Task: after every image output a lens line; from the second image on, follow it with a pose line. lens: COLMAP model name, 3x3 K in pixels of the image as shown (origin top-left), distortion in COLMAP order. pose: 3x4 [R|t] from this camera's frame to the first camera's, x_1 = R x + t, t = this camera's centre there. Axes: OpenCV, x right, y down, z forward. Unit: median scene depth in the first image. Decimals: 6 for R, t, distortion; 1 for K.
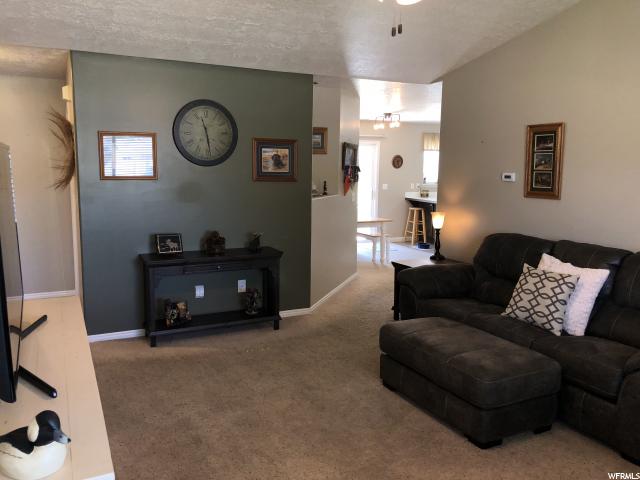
lens RADIAL K [[535.2, 0, 323.1], [0, 535.2, 239.6], [0, 0, 1]] dist [0.040592, -0.020227]
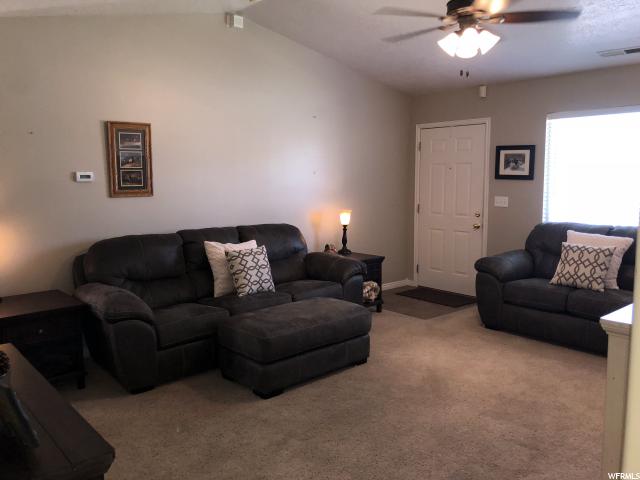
lens RADIAL K [[535.2, 0, 319.2], [0, 535.2, 237.1], [0, 0, 1]] dist [0.040592, -0.020227]
pose [[-0.266178, -0.133362, 0.954654, -0.628229], [0.132599, 0.975902, 0.173301, -0.125887], [-0.954760, 0.172715, -0.242080, 0.893202]]
